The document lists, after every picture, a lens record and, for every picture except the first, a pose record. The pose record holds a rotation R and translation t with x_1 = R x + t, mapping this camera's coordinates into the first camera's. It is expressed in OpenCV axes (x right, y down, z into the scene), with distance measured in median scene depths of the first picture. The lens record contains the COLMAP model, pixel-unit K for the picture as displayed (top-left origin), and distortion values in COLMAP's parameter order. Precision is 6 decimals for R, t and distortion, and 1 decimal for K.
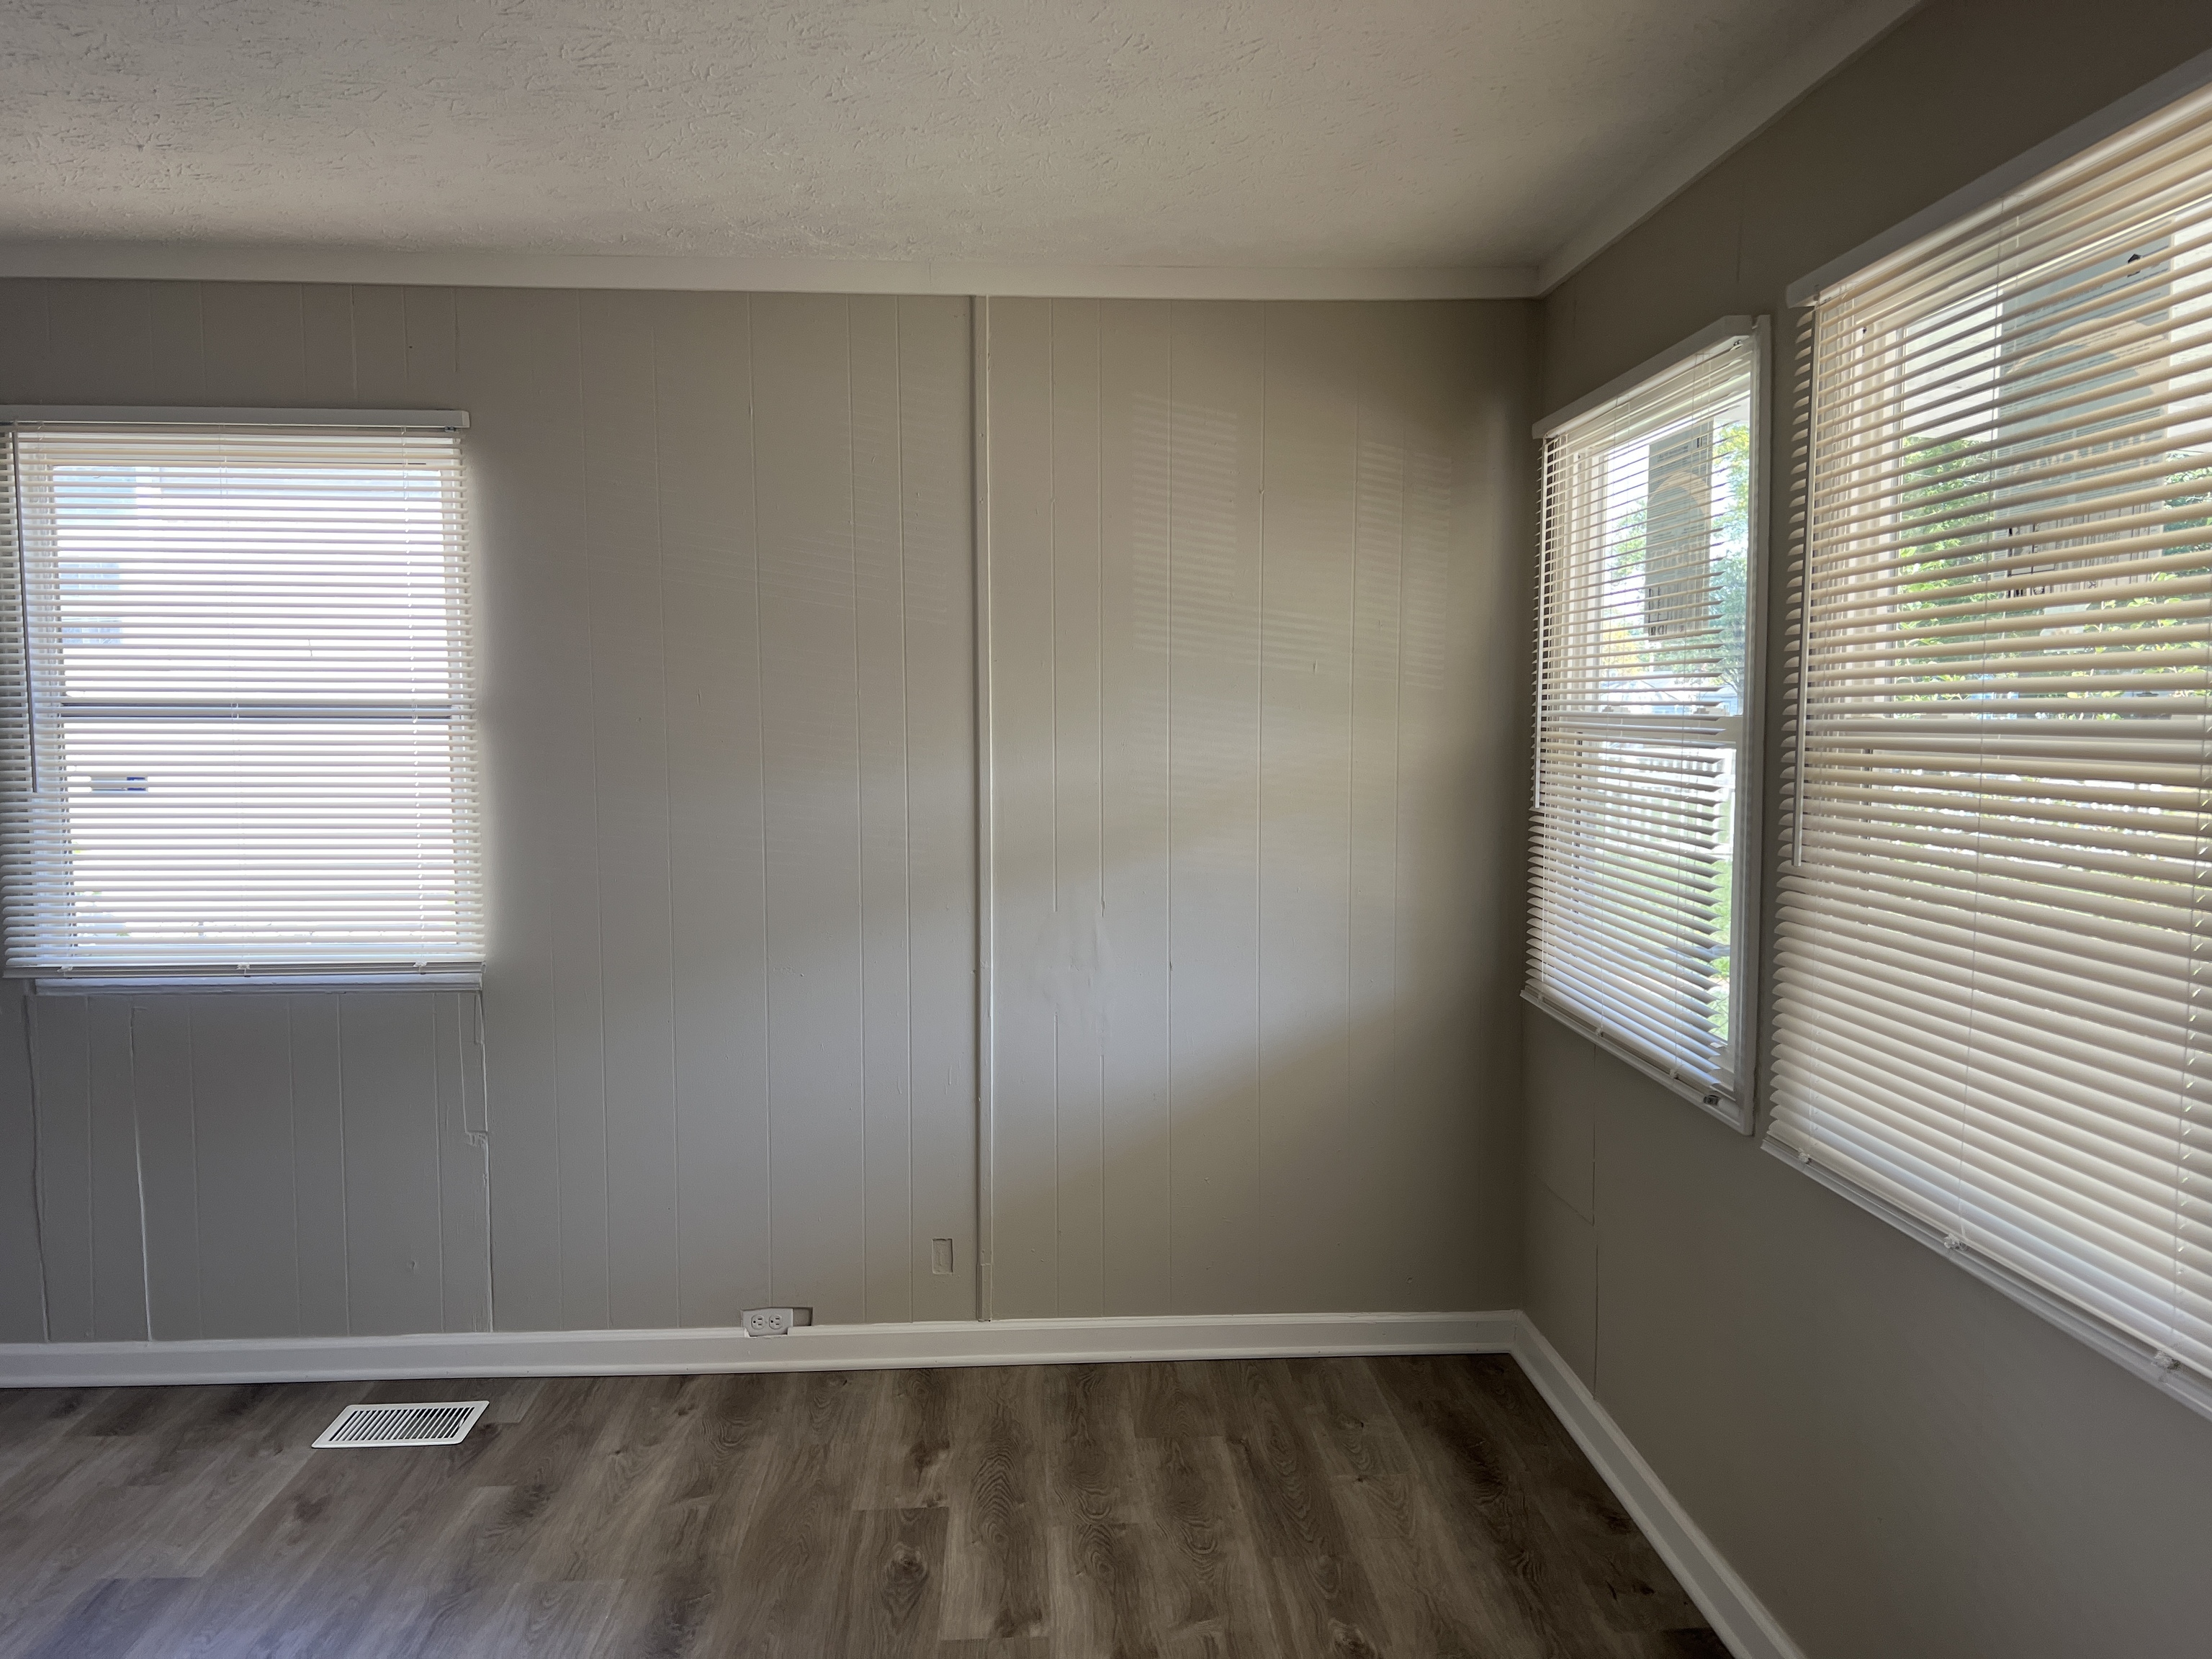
lens RADIAL K [[1652.3, 0, 1125.8], [0, 1652.3, 842.5], [0, 0, 1]] dist [0.047733, -0.059441]
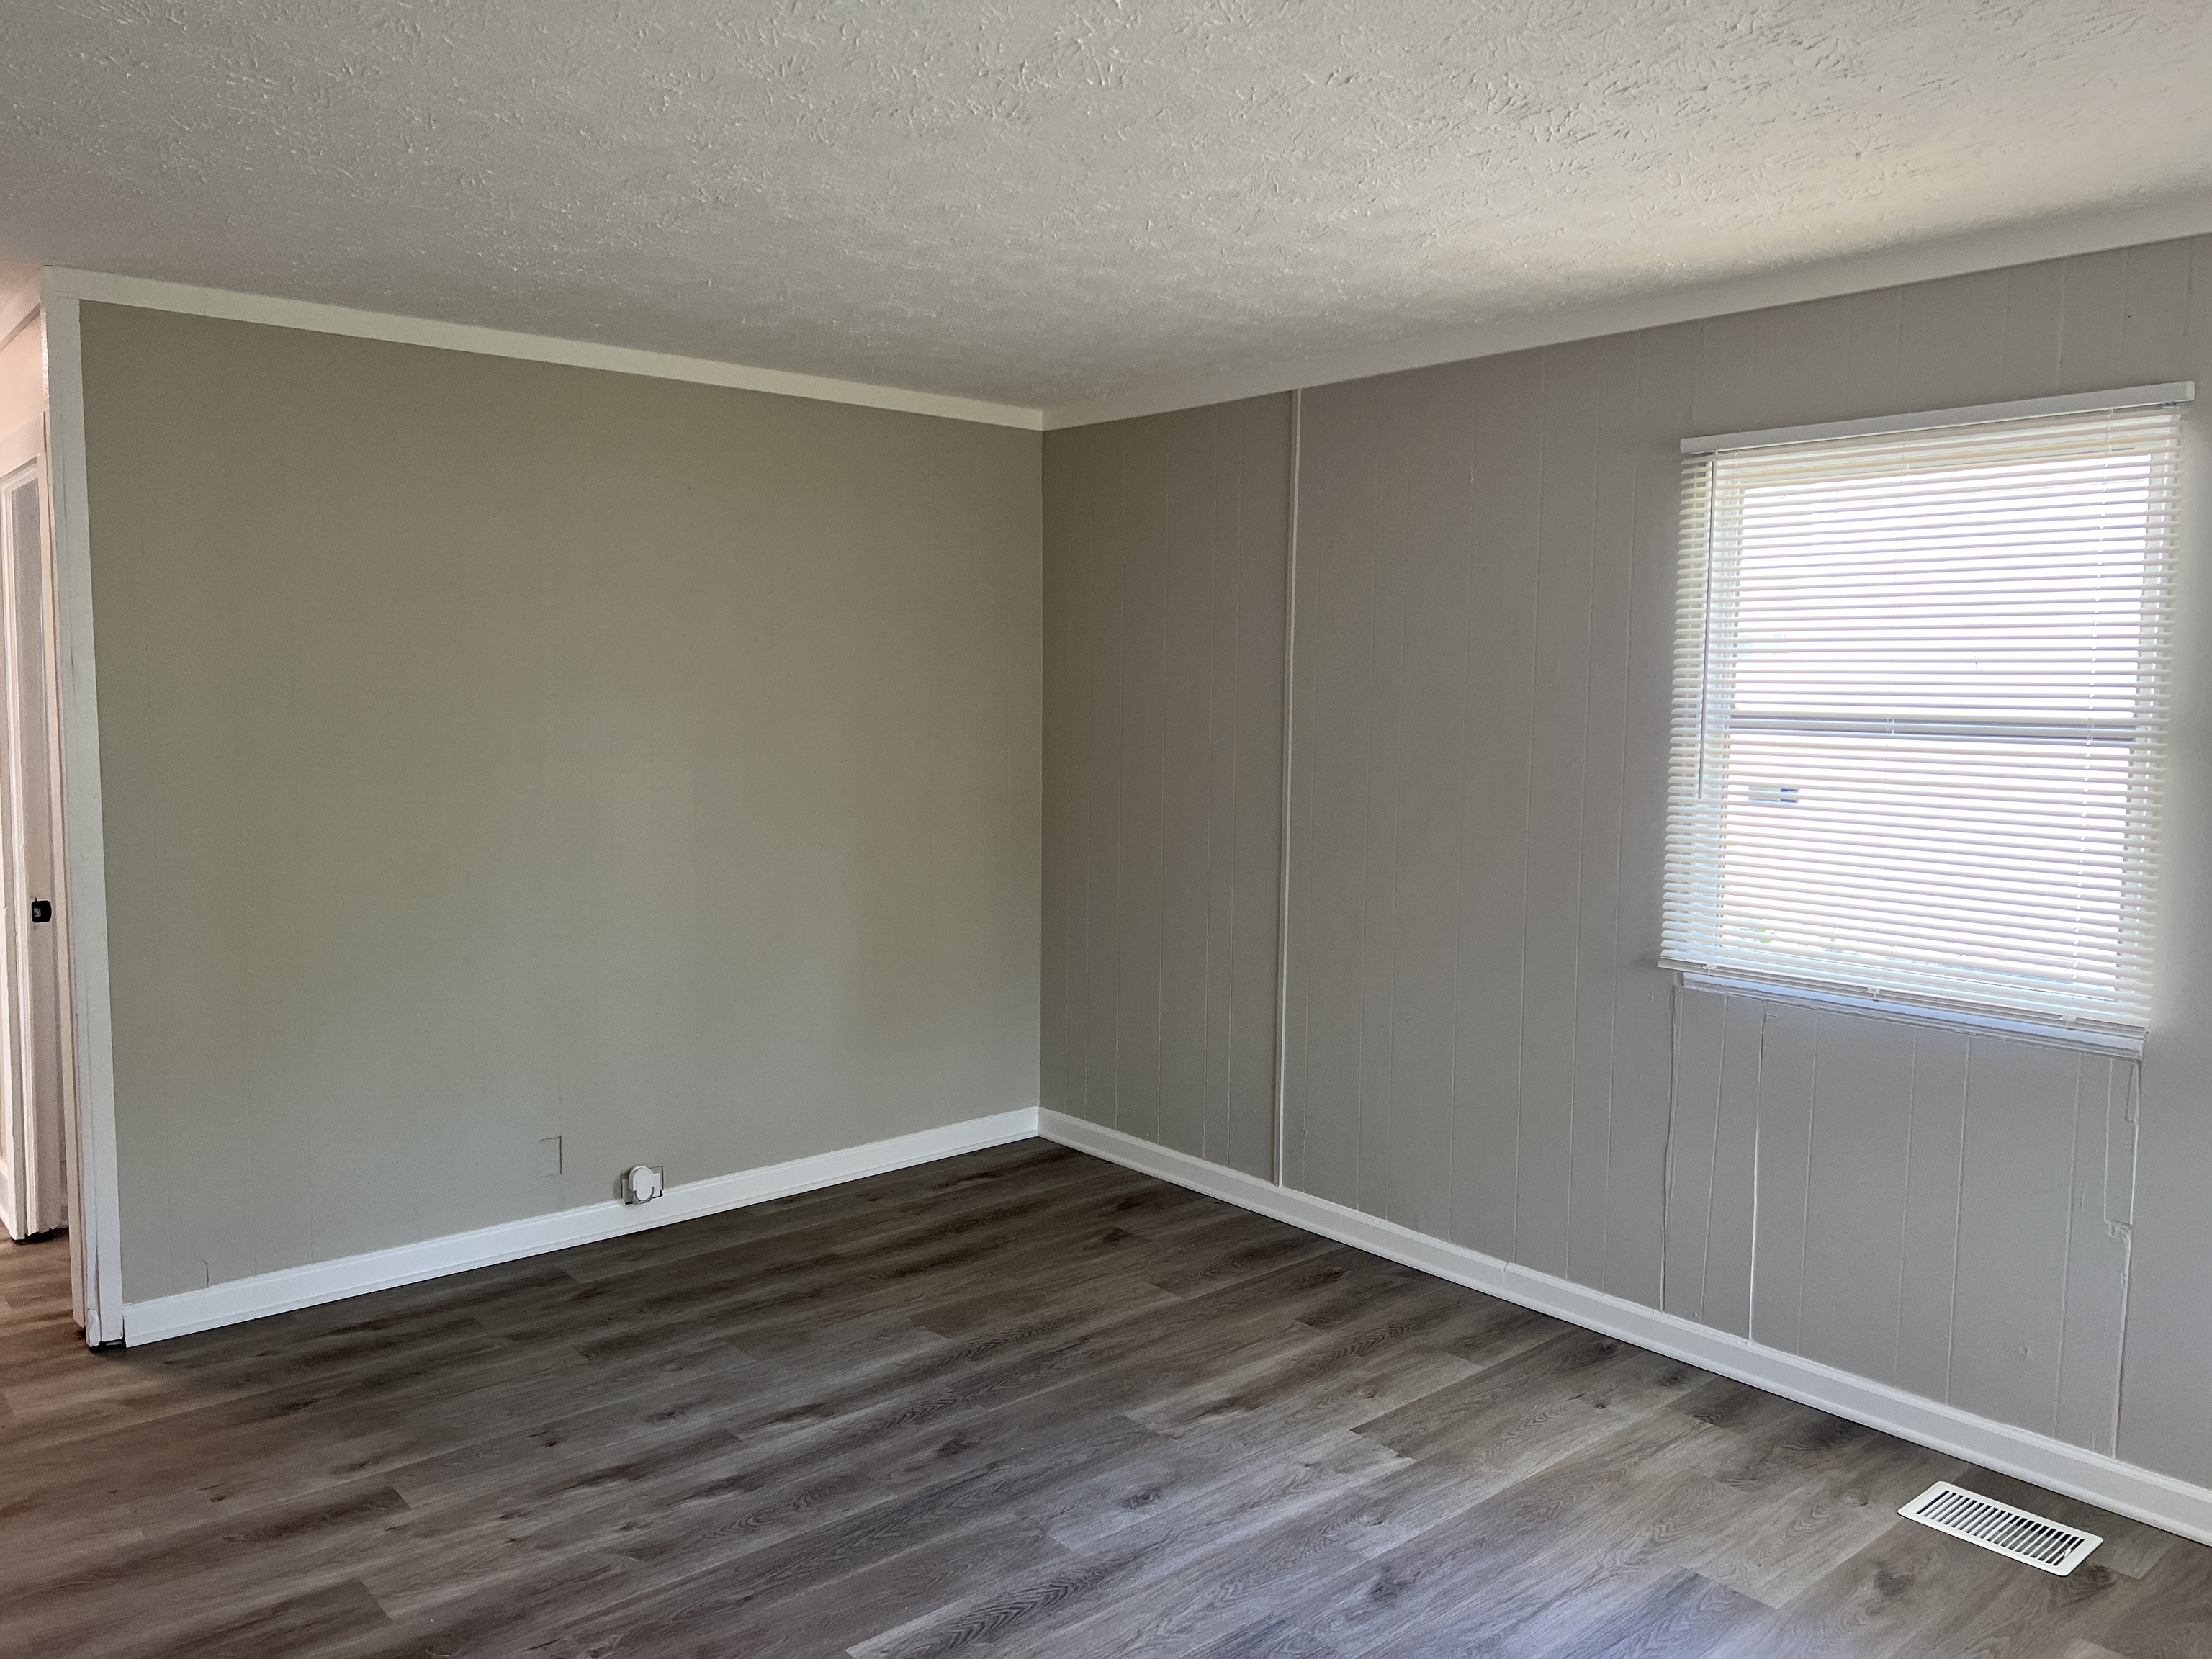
lens RADIAL K [[1652.3, 0, 1108.0], [0, 1652.3, 825.2], [0, 0, 1]] dist [0.047733, -0.059441]
pose [[0.604391, 0.073537, -0.793286, -0.039494], [-0.083959, 0.996065, 0.028368, -0.011405], [0.792251, 0.049458, 0.608187, 0.056616]]
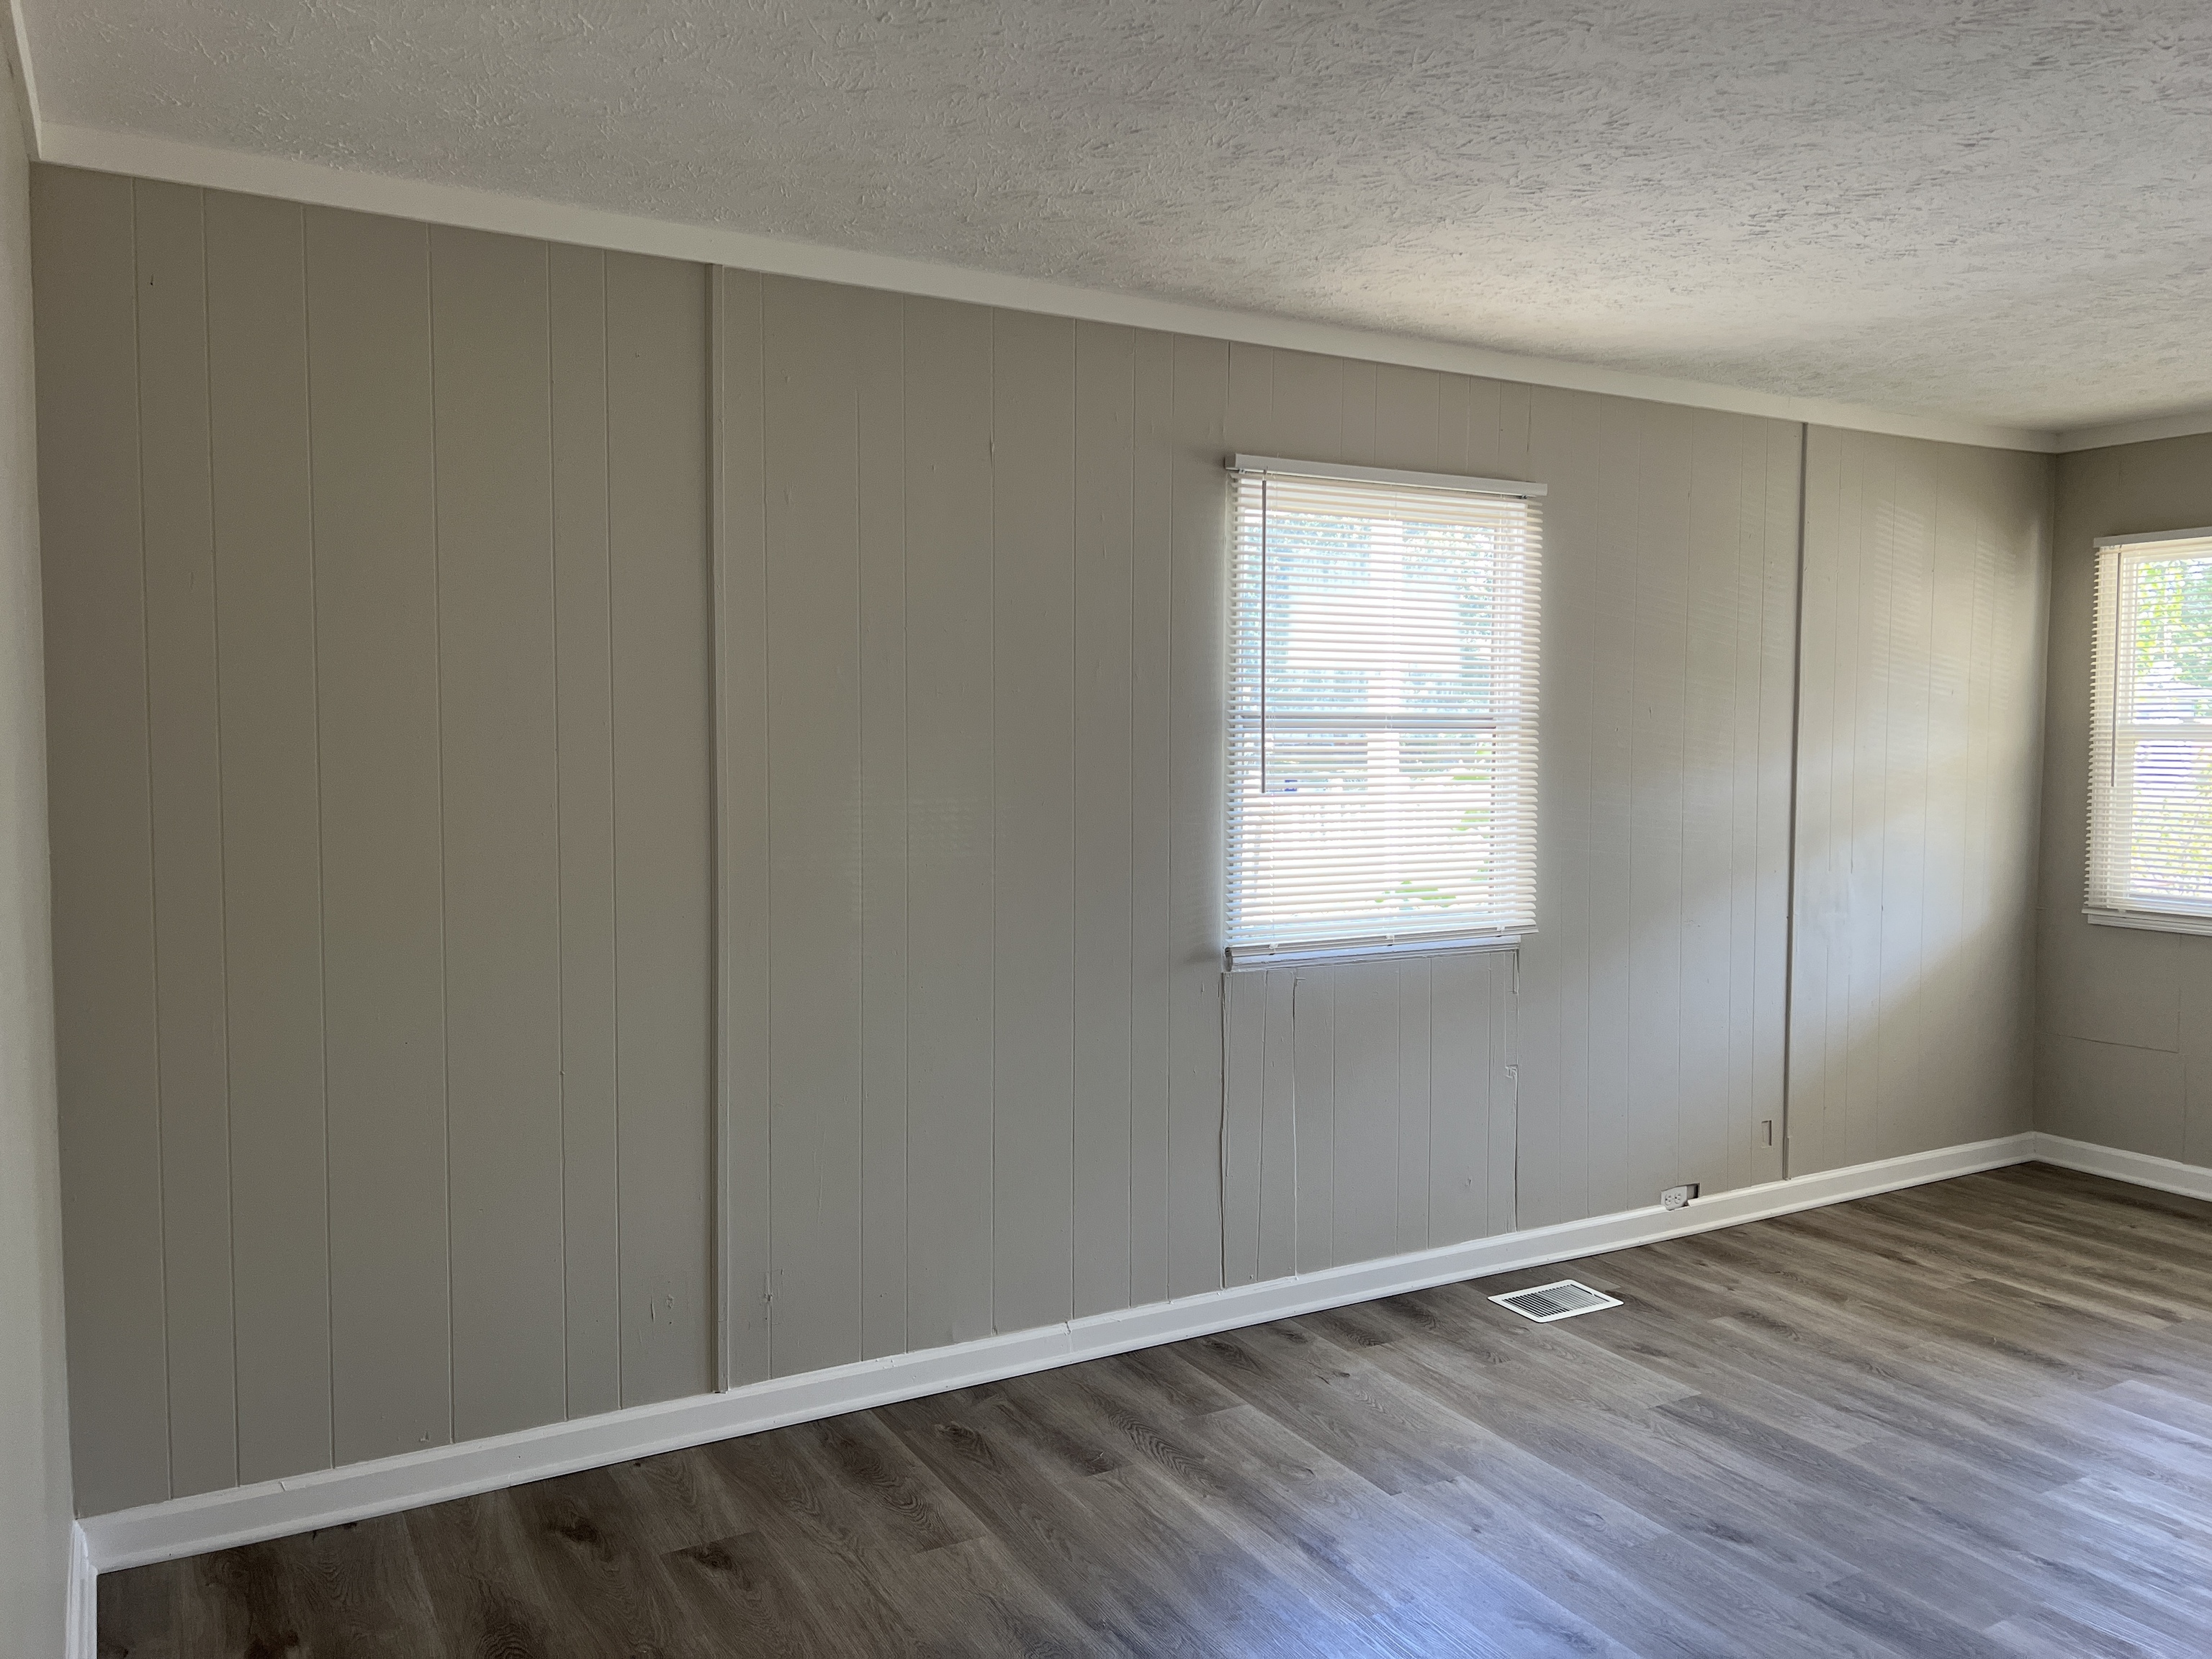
lens RADIAL K [[1652.3, 0, 1099.9], [0, 1652.3, 819.4], [0, 0, 1]] dist [0.047733, -0.059441]
pose [[0.896099, -0.023264, 0.443244, -1.255507], [0.039683, 0.998826, -0.027801, 0.015543], [-0.442076, 0.042501, 0.895970, 0.035357]]
